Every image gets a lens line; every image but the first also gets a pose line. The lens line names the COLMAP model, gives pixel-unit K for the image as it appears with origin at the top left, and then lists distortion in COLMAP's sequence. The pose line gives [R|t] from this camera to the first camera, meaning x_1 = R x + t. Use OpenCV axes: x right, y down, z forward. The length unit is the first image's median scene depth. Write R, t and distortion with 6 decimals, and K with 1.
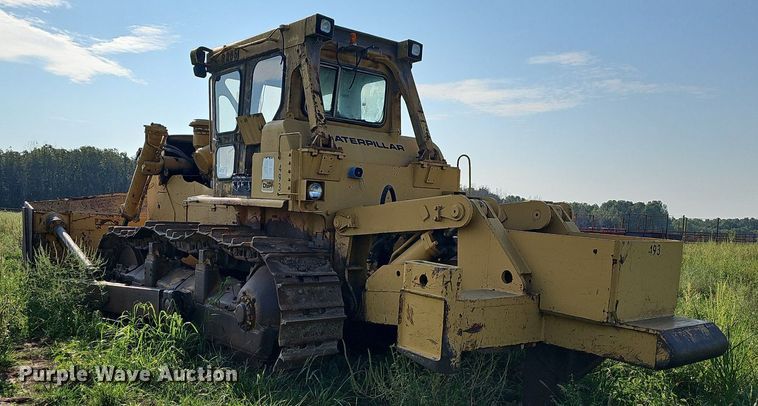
lens RADIAL K [[704.3, 0, 388.4], [0, 704.3, 260.7], [0, 0, 1]] dist [0.038806, -0.020351]
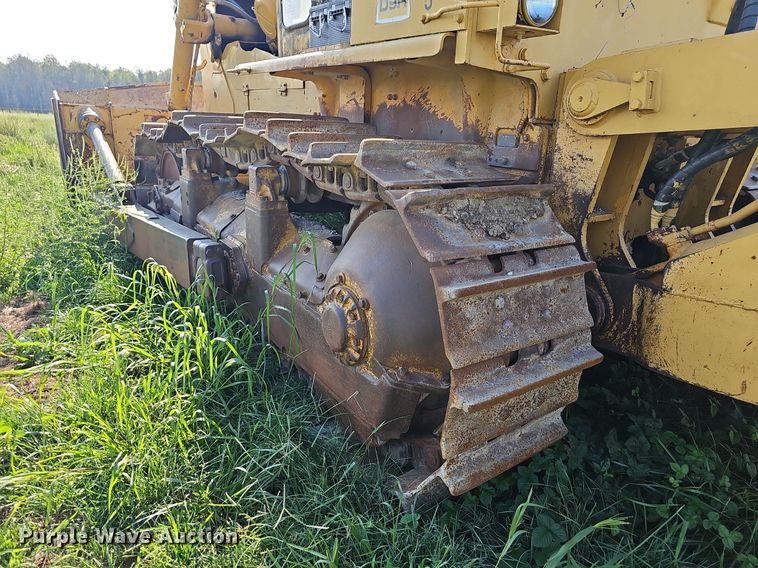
lens RADIAL K [[505.1, 0, 377.3], [0, 505.1, 315.8], [0, 0, 1]] dist [-0.001896, -0.001852]
pose [[0.993928, 0.039105, -0.102850, -0.144398], [-0.006679, 0.954434, 0.298346, -0.022856], [0.109830, -0.295848, 0.948900, 0.678773]]
